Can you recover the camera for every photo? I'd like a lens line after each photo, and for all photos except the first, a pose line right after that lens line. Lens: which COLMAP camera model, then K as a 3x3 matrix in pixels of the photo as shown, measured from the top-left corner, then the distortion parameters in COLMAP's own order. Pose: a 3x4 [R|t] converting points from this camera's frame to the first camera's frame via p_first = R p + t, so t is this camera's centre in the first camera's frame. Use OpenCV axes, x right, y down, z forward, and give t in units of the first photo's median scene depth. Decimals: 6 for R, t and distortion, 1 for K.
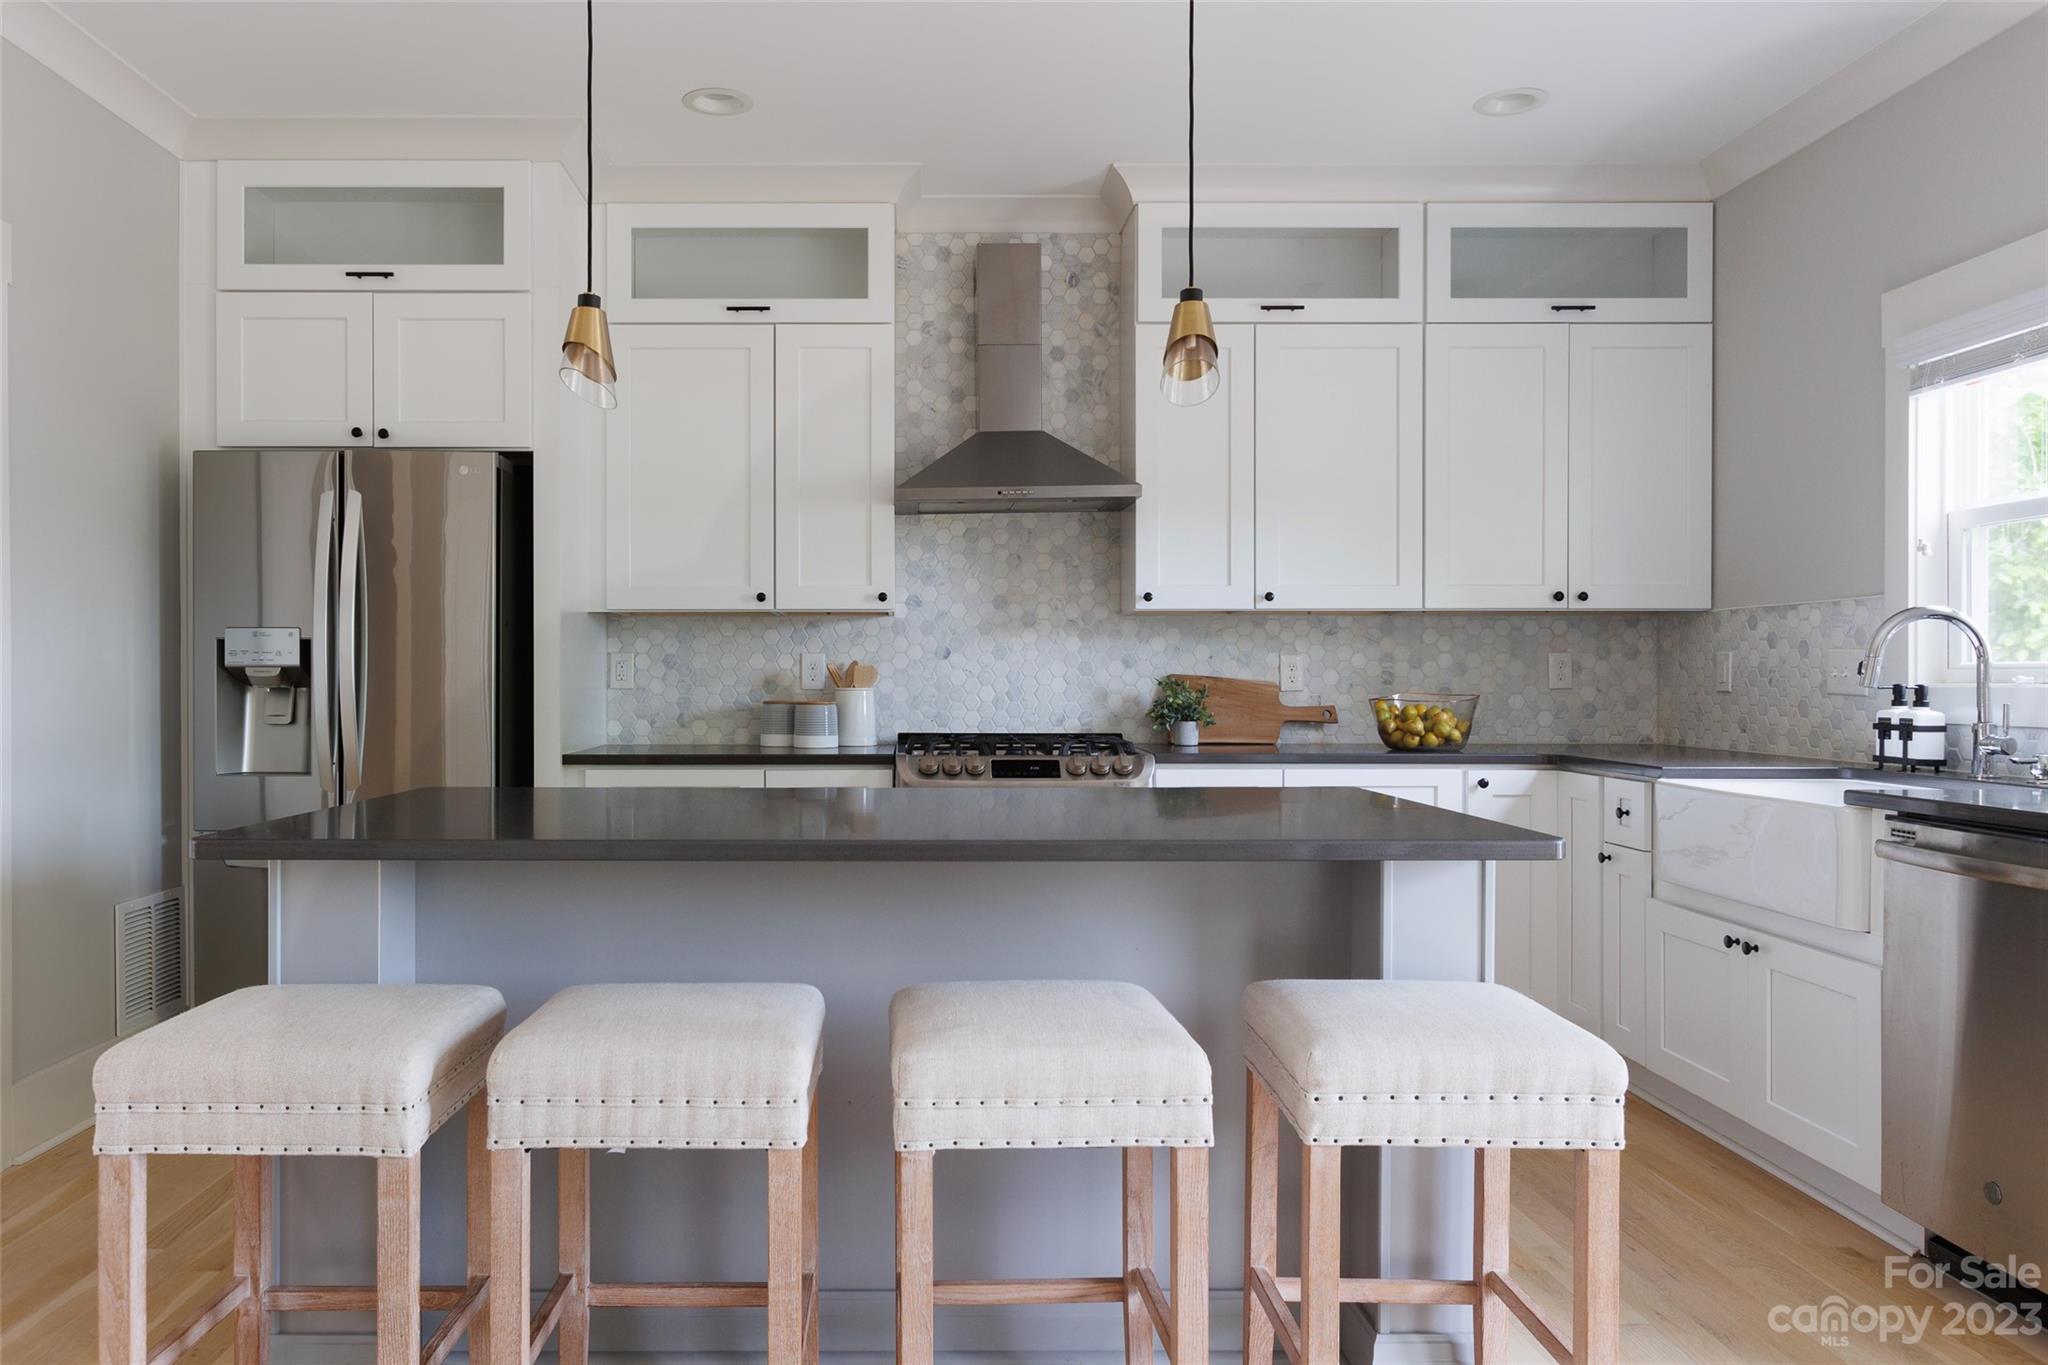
lens RADIAL K [[1383.9, 0, 1013.6], [0, 1383.9, 694.3], [0, 0, 1]] dist [-0.001764, 0.002037]
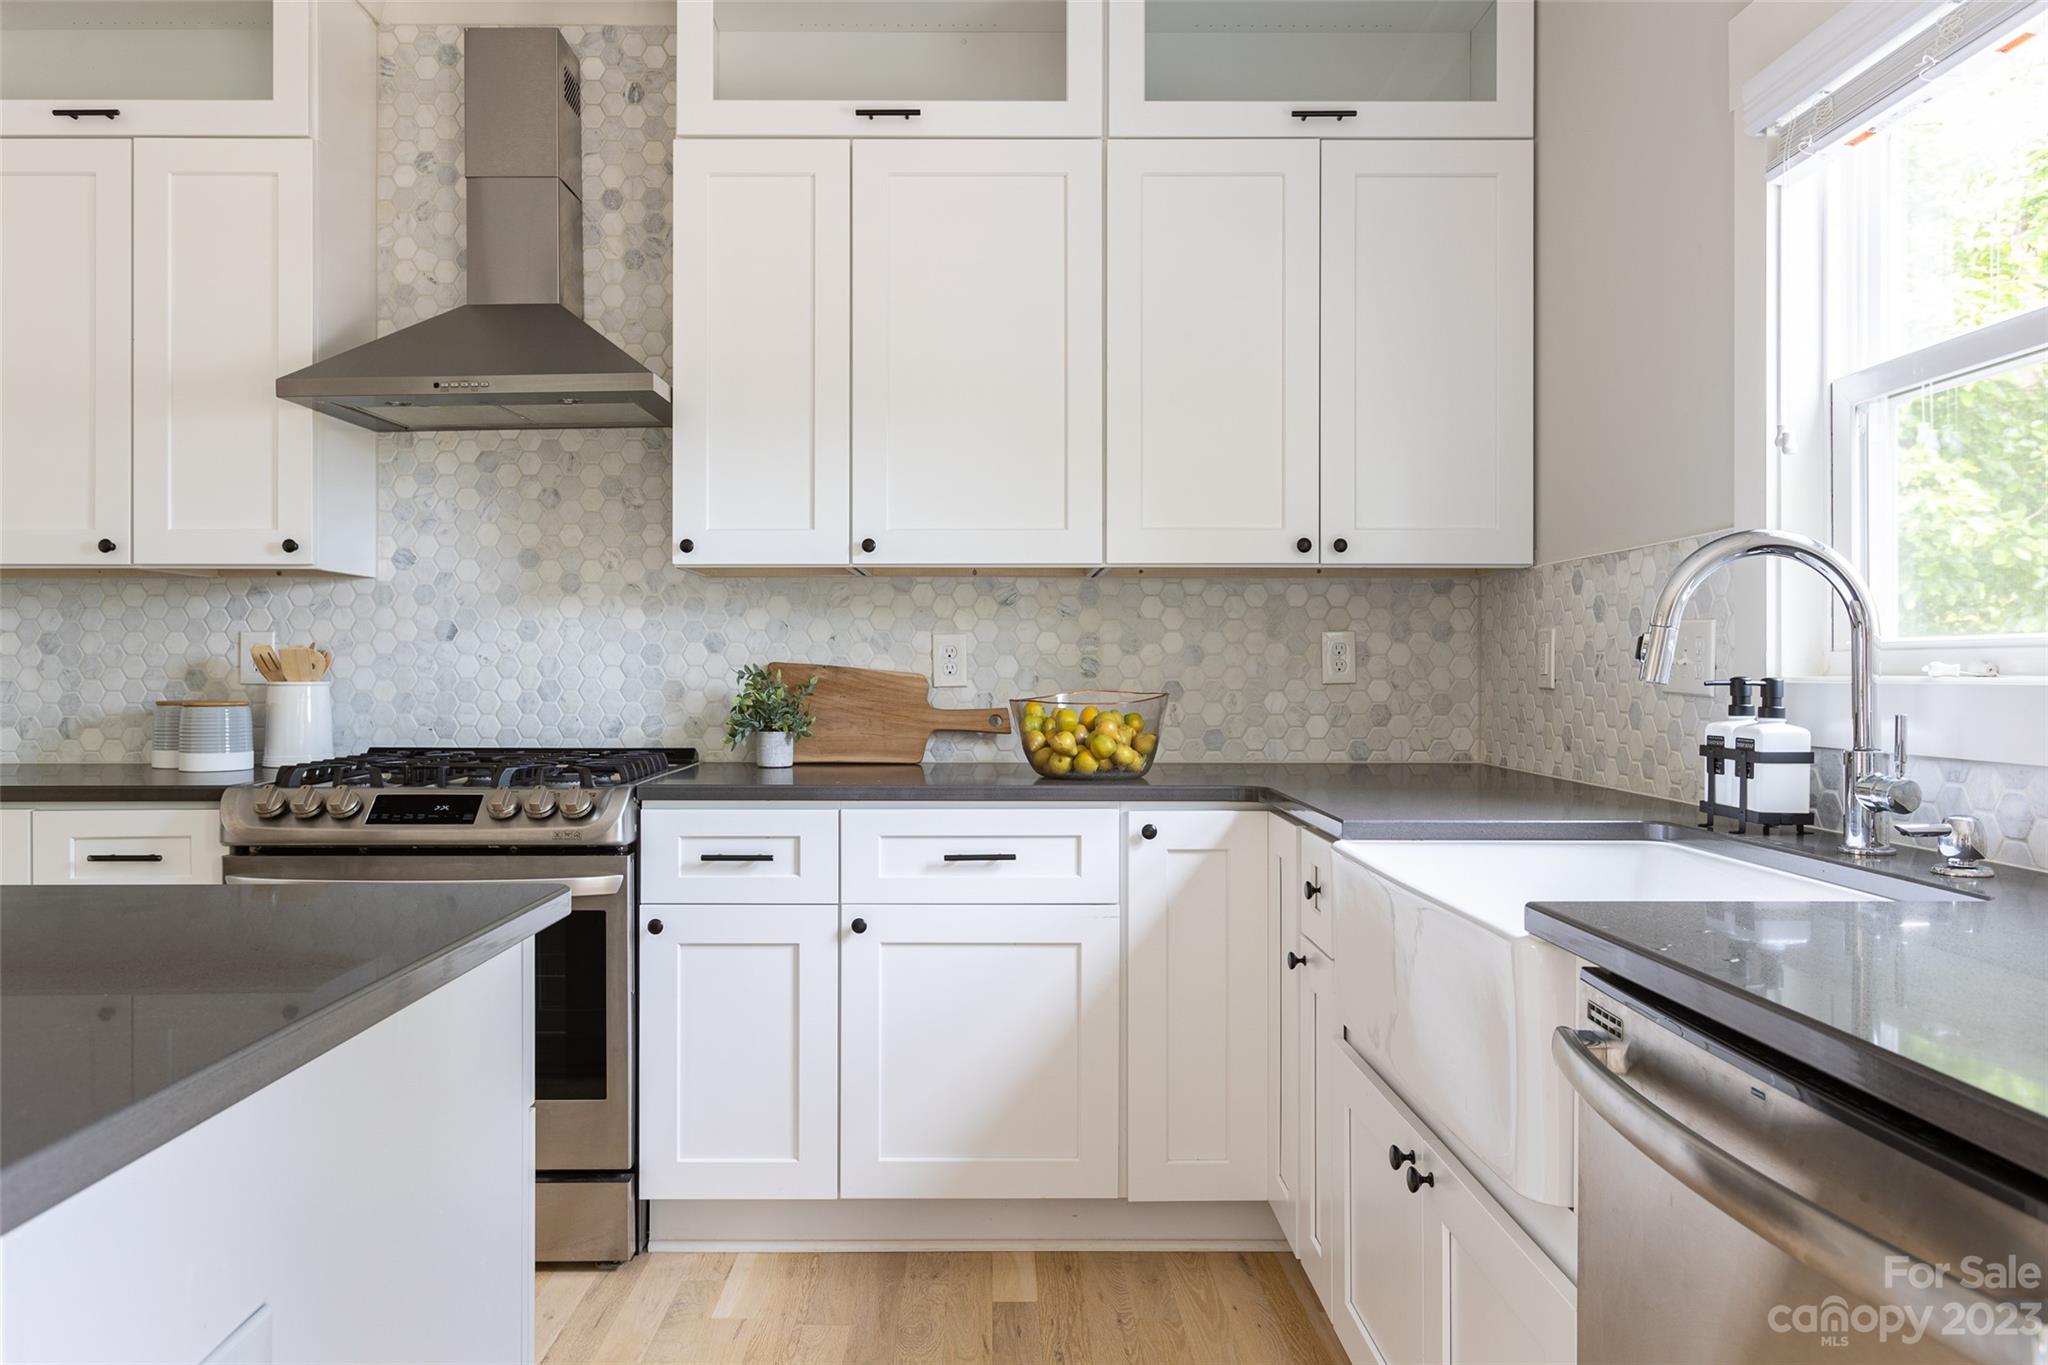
lens RADIAL K [[1439.8, 0, 1024.0], [0, 1439.8, 682.5], [0, 0, 1]] dist [-0.006582, 0.000639]
pose [[0.999994, 0.000525, 0.003384, 0.239169], [-0.000514, 0.999994, -0.003330, -0.002127], [-0.003386, 0.003329, 0.999989, 0.285370]]
